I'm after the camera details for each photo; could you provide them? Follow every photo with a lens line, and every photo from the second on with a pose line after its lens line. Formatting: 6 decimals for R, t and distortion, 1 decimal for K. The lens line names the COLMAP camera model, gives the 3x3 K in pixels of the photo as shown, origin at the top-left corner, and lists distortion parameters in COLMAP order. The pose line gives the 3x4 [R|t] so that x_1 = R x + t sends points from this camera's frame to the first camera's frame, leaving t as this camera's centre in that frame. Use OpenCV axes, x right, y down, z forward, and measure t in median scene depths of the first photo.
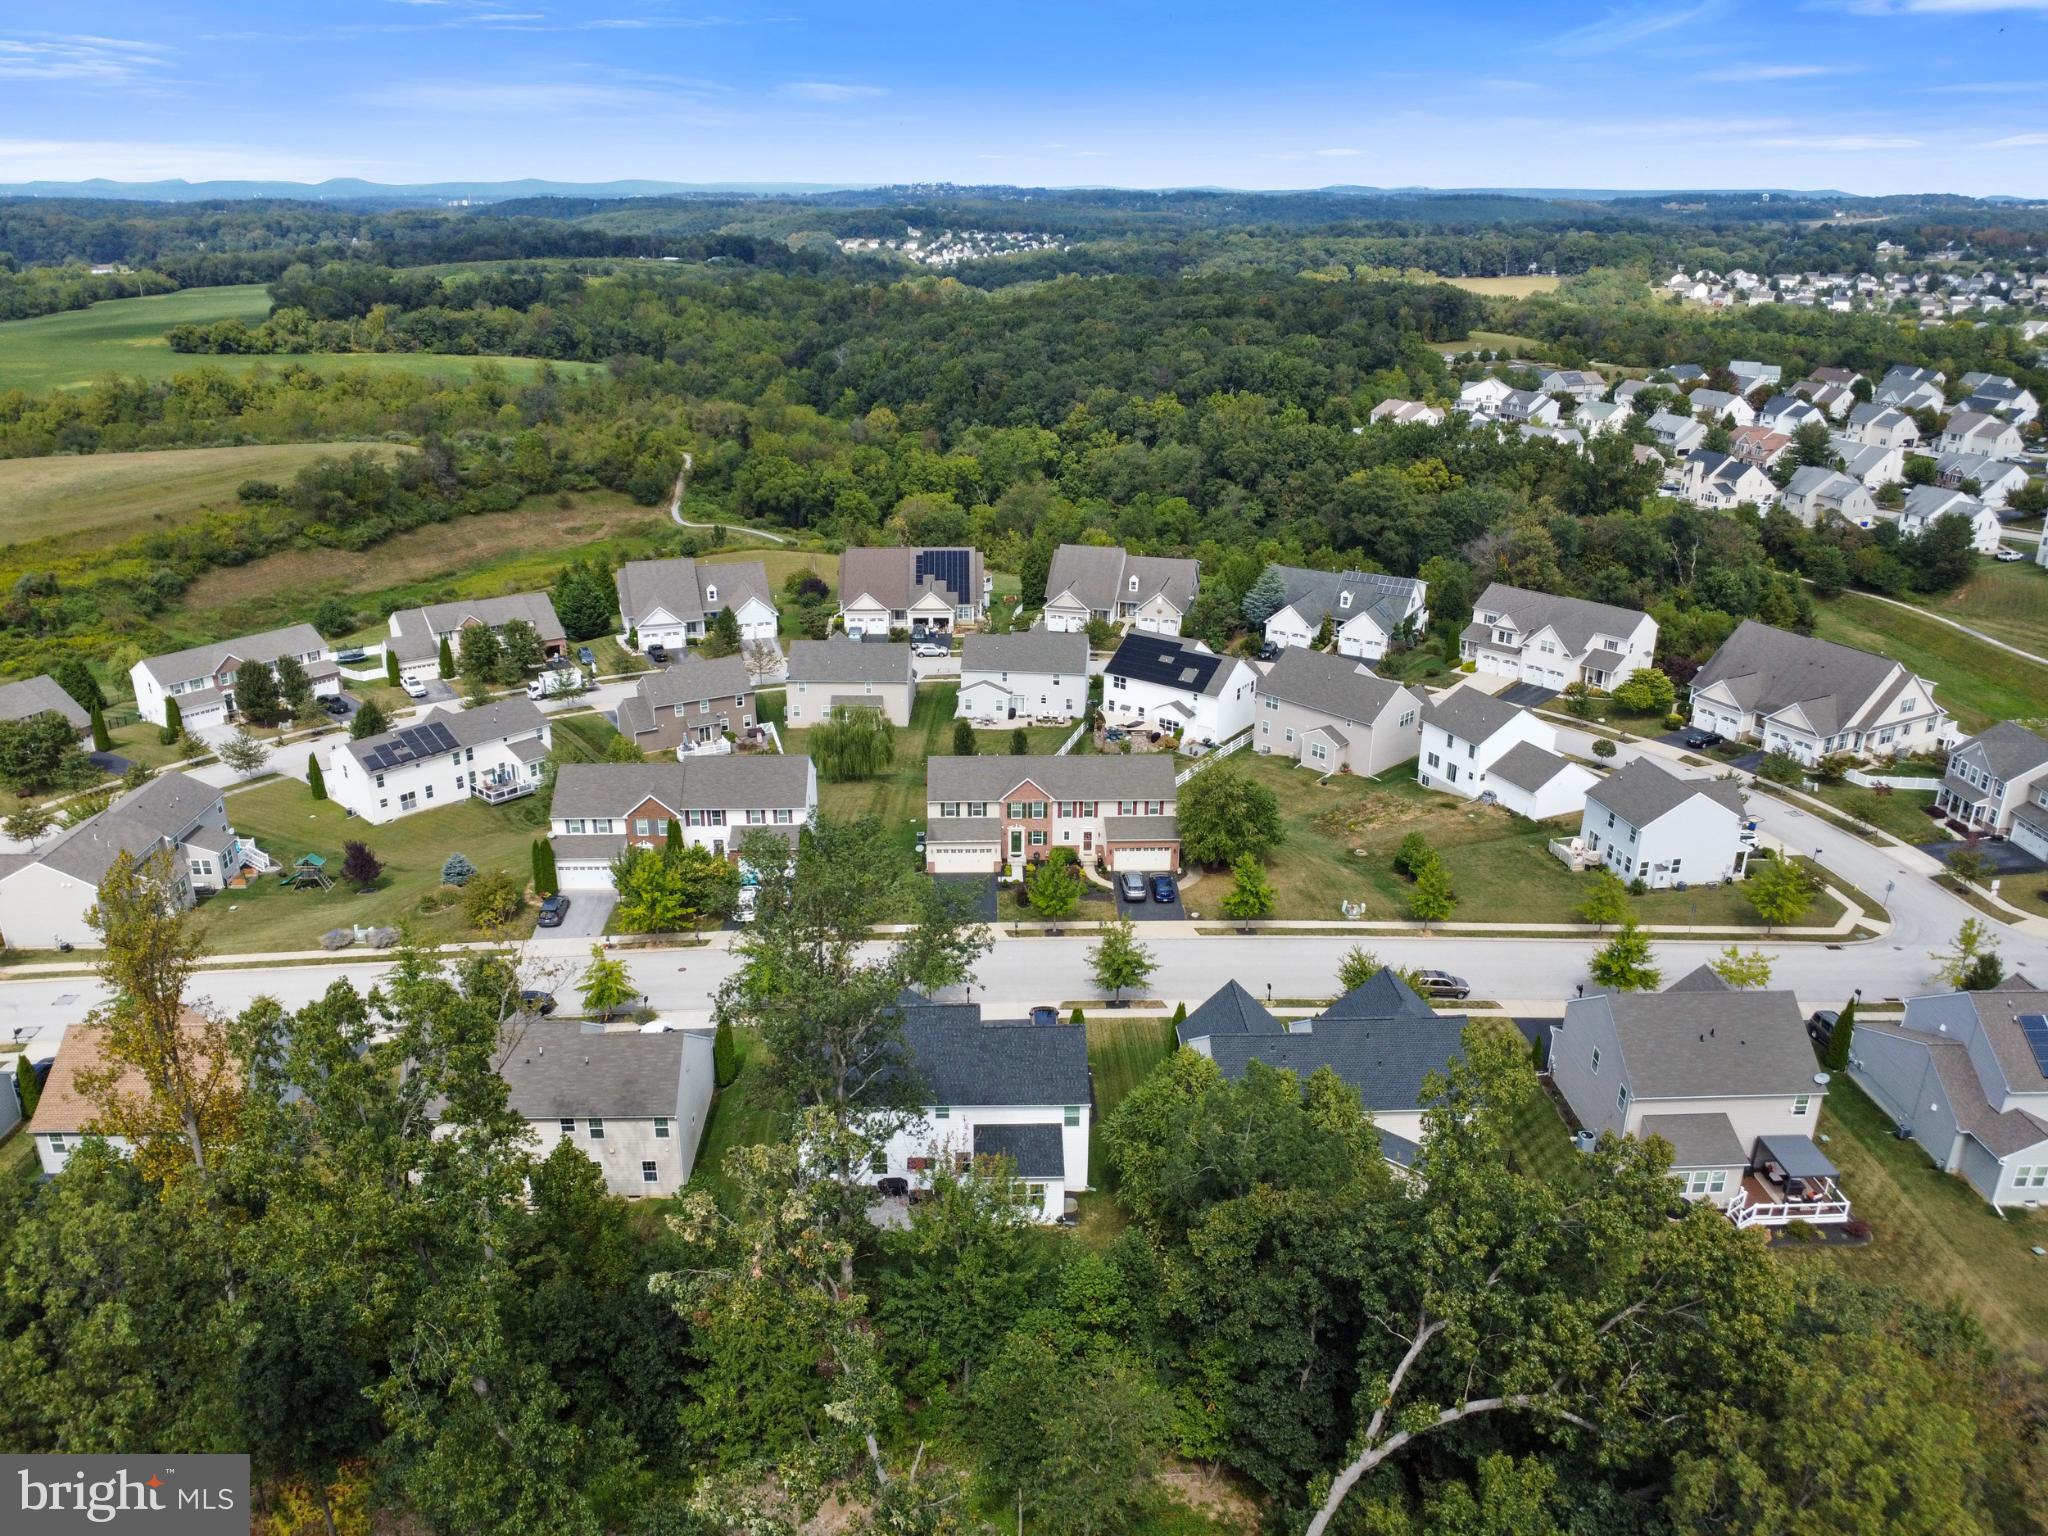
lens RADIAL K [[1490.7, 0, 1021.3], [0, 1490.7, 764.6], [0, 0, 1]] dist [-0.017142, -0.026756]
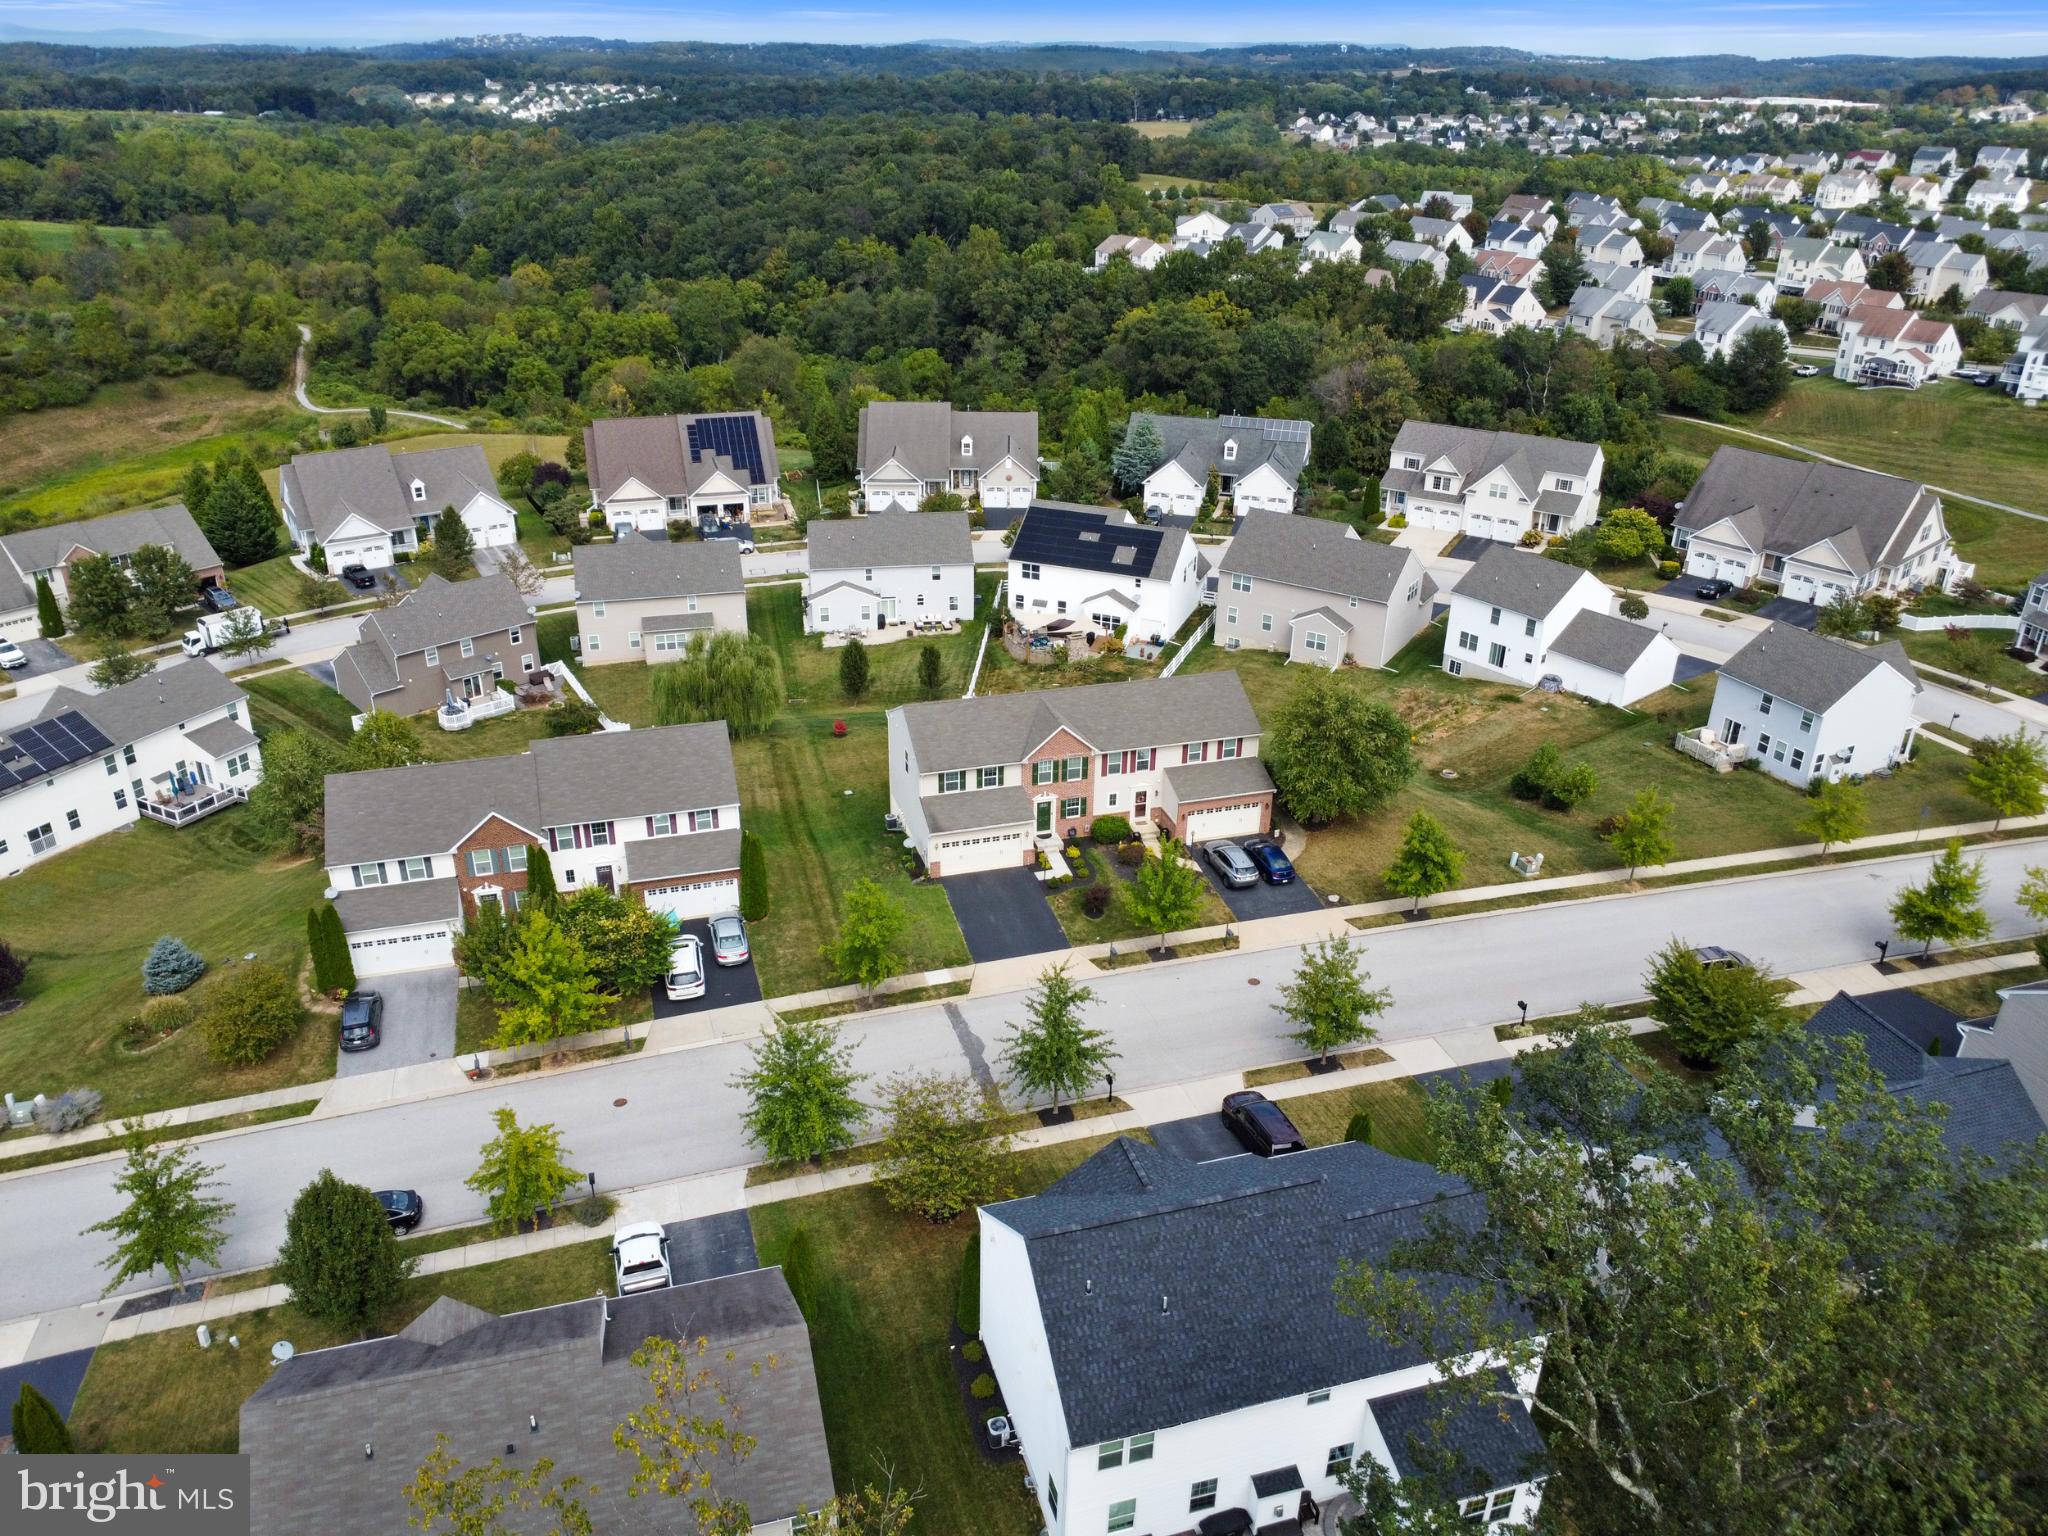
lens RADIAL K [[1490.7, 0, 1021.3], [0, 1490.7, 764.6], [0, 0, 1]] dist [-0.017142, -0.026756]
pose [[0.968012, -0.103633, 0.228501, -0.119004], [0.084272, 0.992099, 0.092945, -0.026314], [-0.236328, -0.070715, 0.969097, 0.232869]]
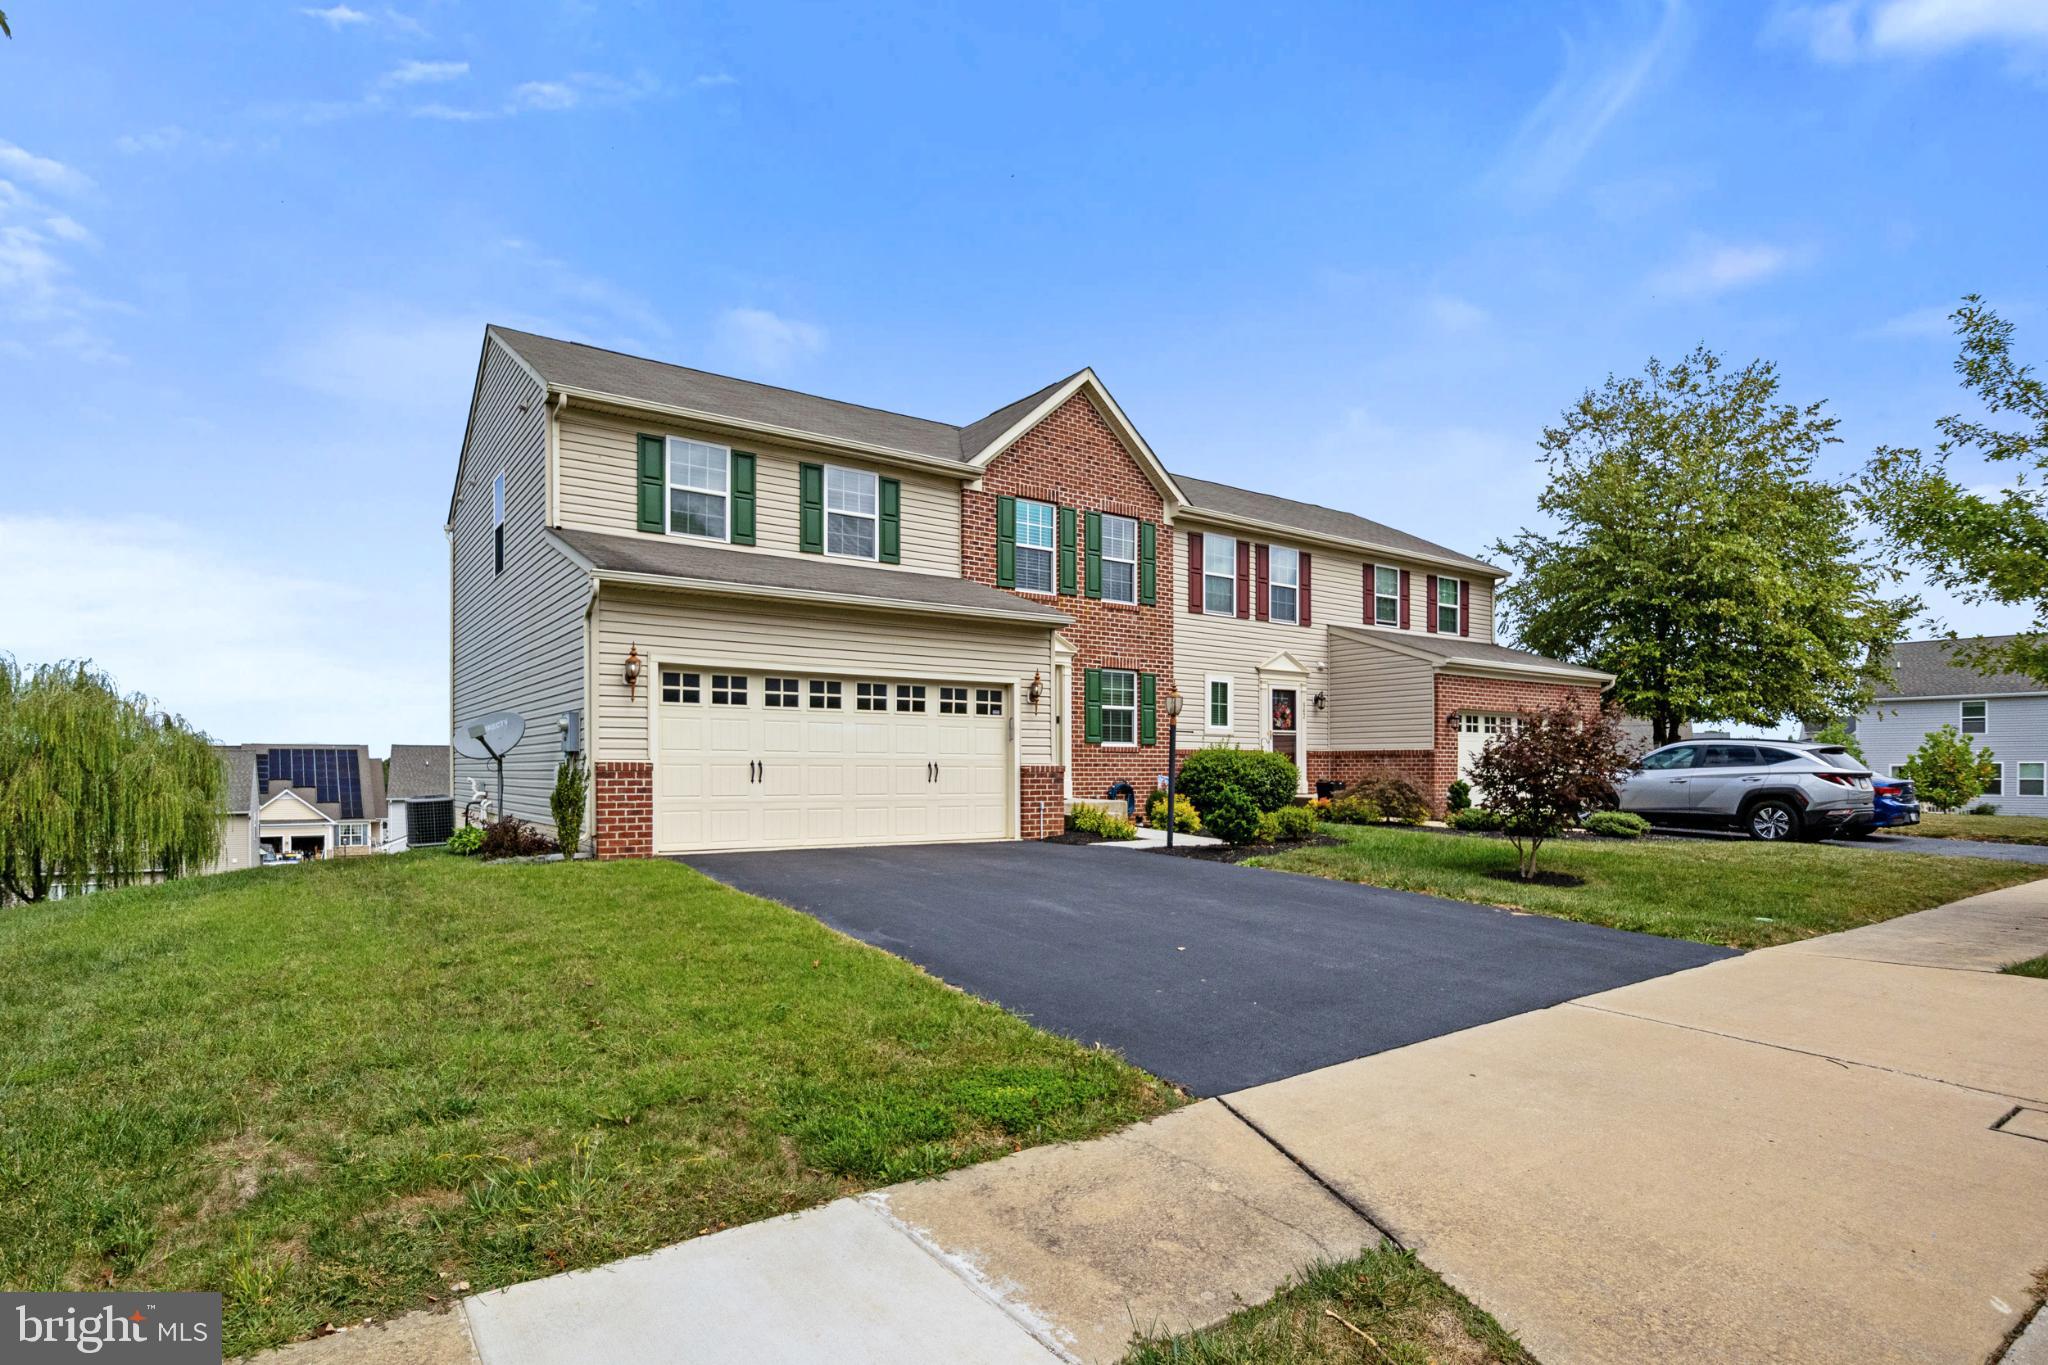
lens RADIAL K [[1064.1, 0, 1018.0], [0, 1064.1, 777.2], [0, 0, 1]] dist [-0.019299, -0.000070]
pose [[0.836458, -0.008230, 0.547969, -0.056450], [0.203594, 0.932995, -0.296766, 0.068912], [-0.508809, 0.359796, 0.782087, 0.628649]]
